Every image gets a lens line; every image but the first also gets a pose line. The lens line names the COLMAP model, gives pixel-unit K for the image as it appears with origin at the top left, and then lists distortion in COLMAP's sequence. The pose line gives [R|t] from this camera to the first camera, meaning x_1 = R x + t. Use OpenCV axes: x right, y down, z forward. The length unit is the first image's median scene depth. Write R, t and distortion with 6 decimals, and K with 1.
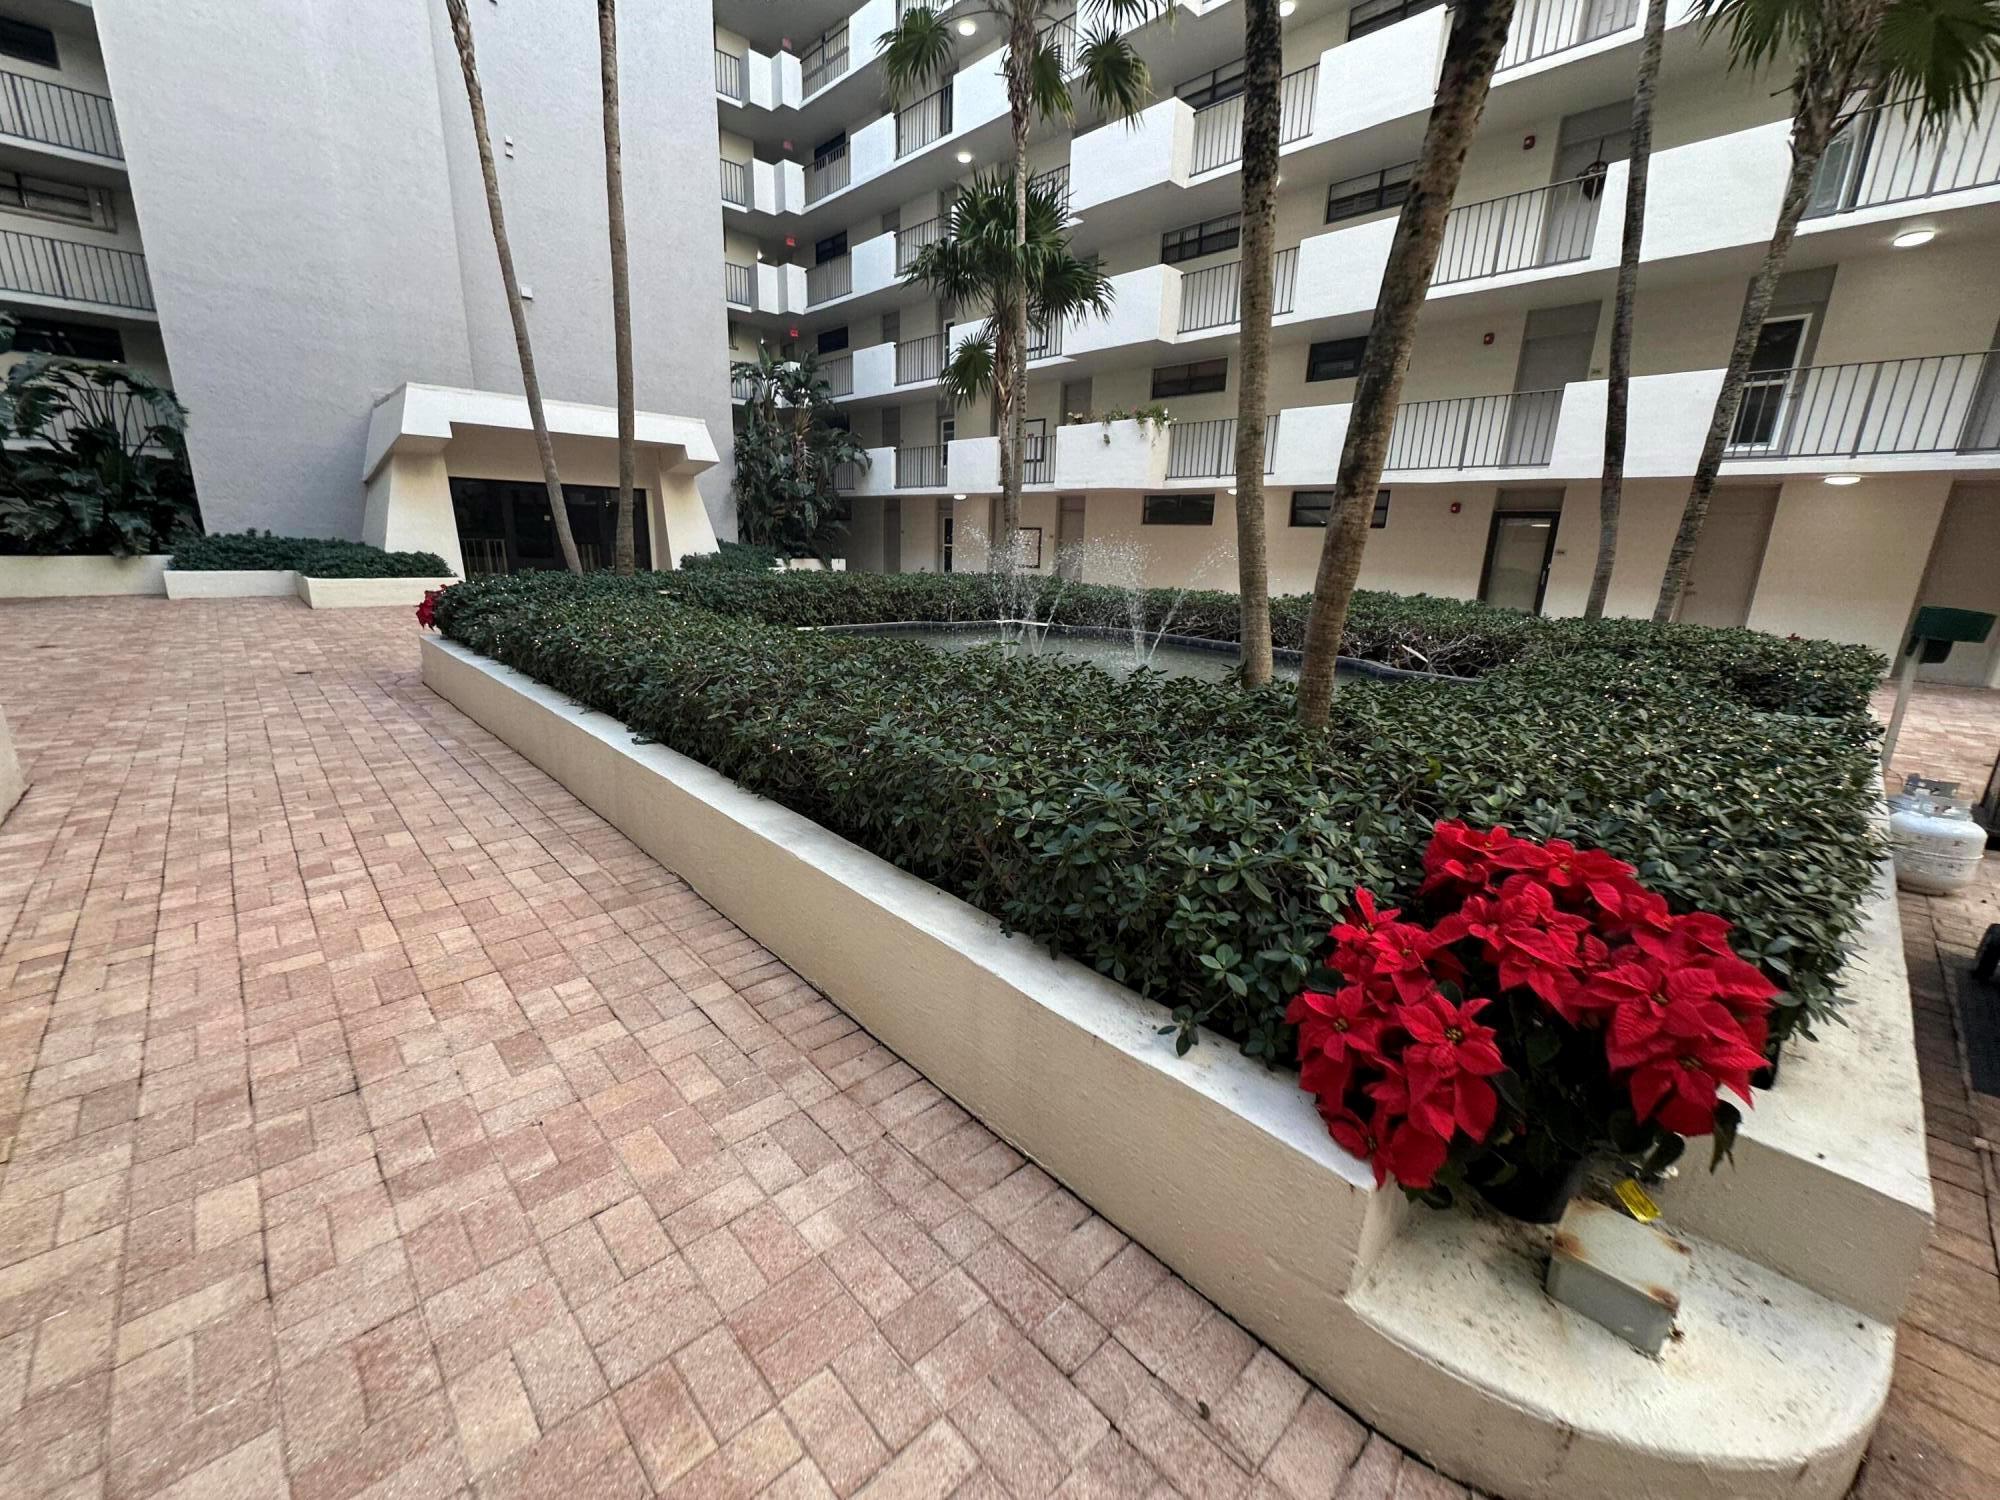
lens RADIAL K [[801.4, 0, 1000.4], [0, 801.4, 747.9], [0, 0, 1]] dist [-0.003174, 0.000757]
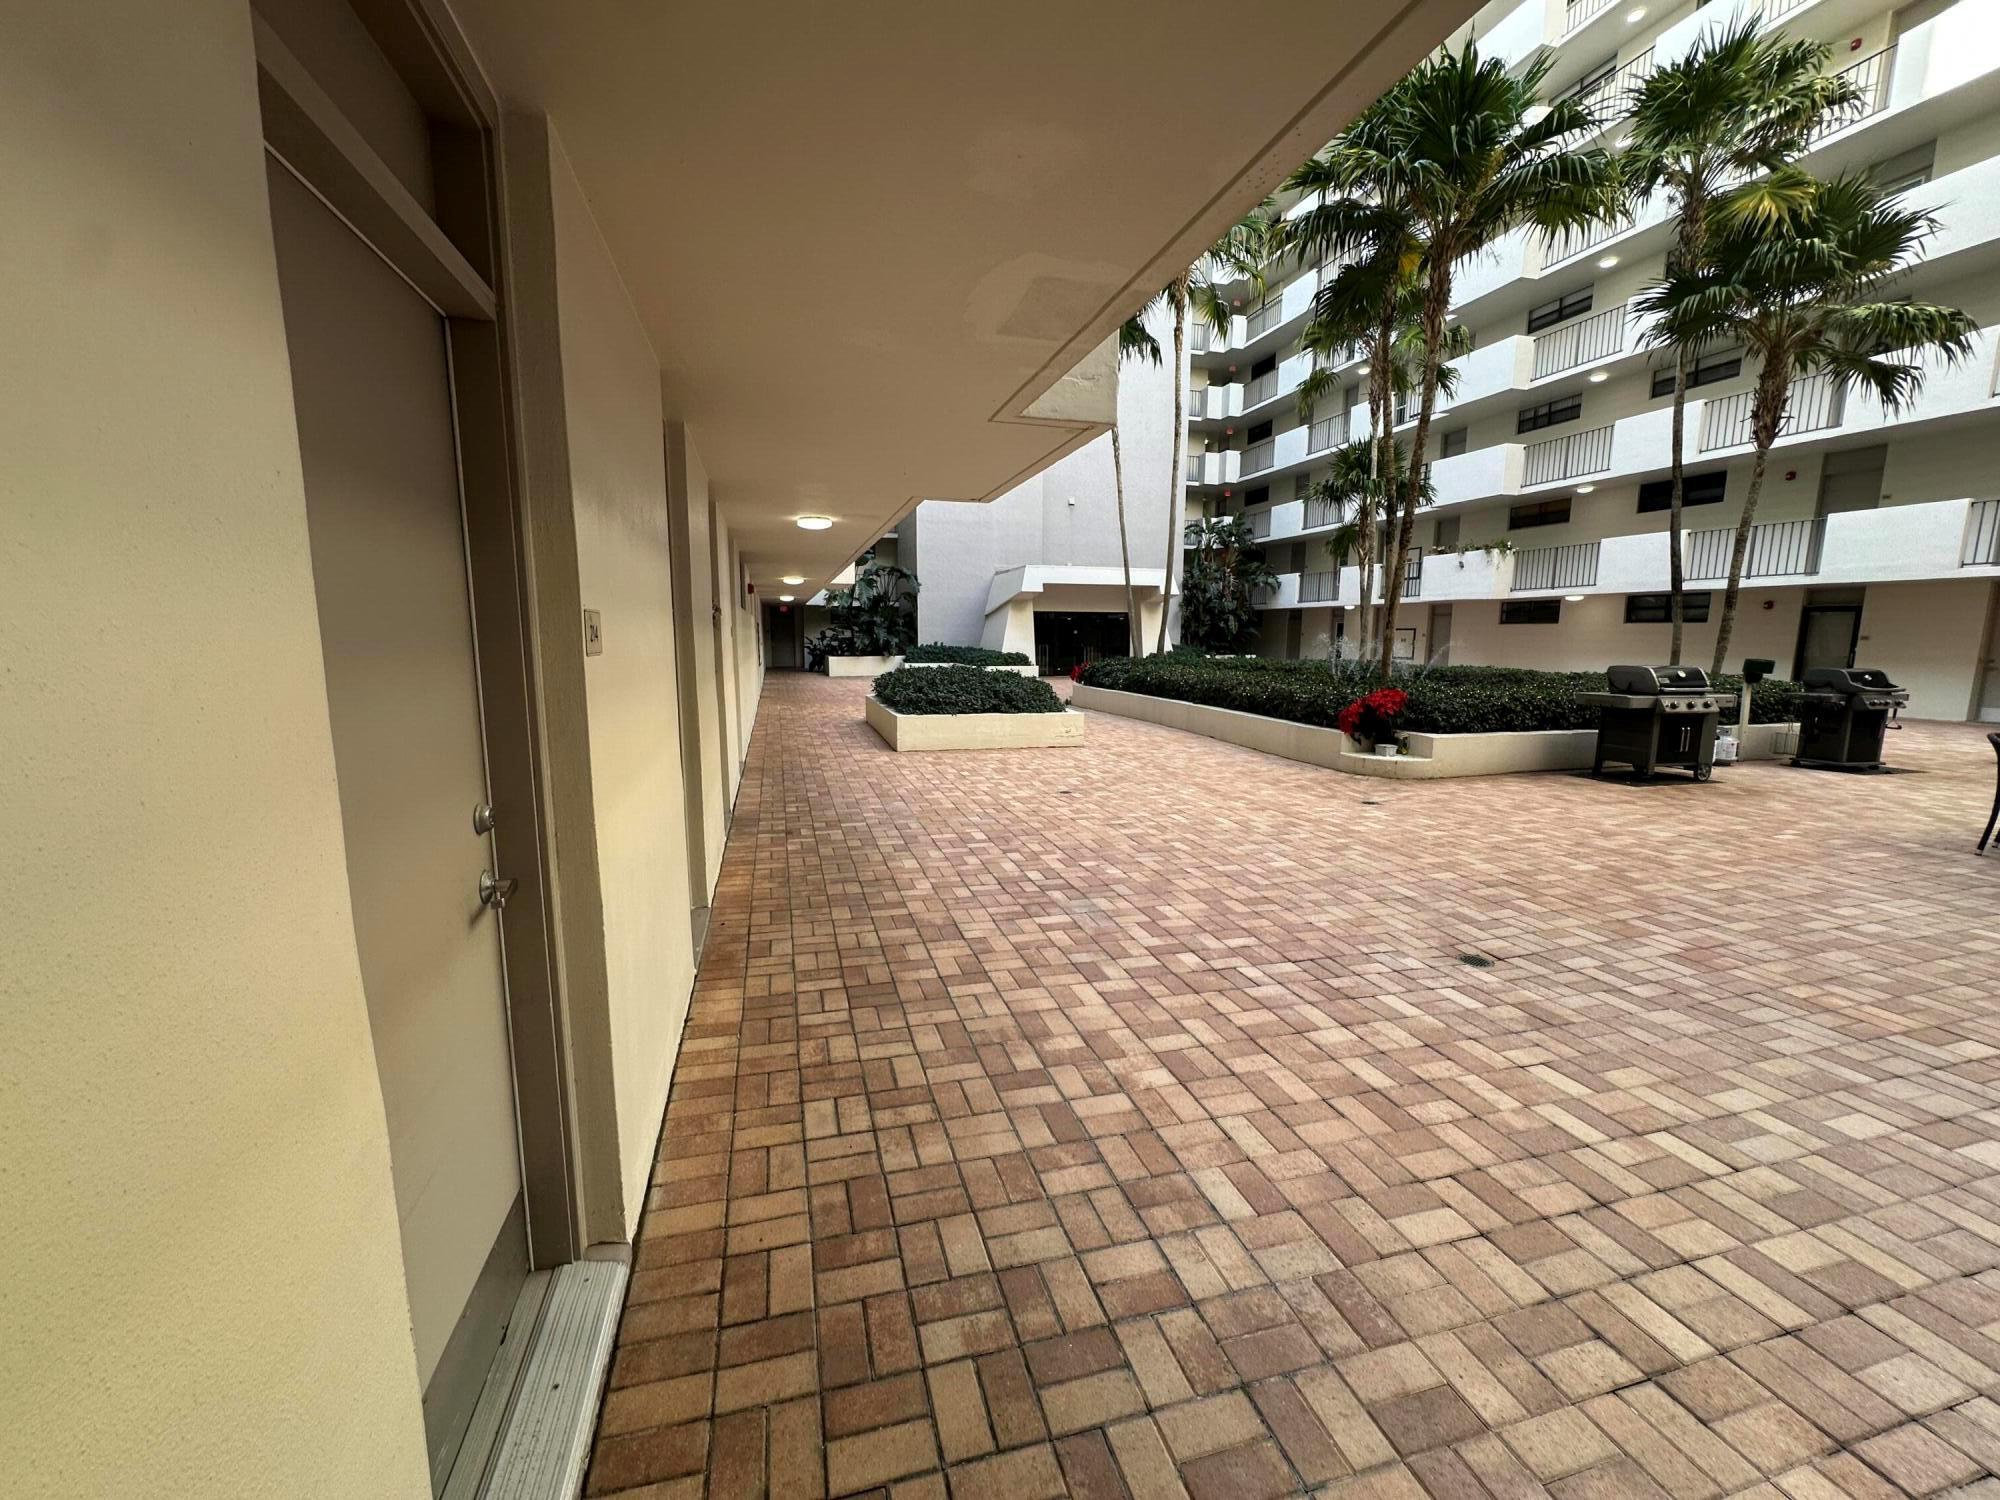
lens RADIAL K [[801.4, 0, 1004.7], [0, 801.4, 752.4], [0, 0, 1]] dist [-0.003174, 0.000757]
pose [[0.886715, 0.042064, -0.460399, 0.067449], [-0.096019, 0.990893, -0.094396, 0.108231], [0.452235, 0.127909, 0.882679, -0.413617]]
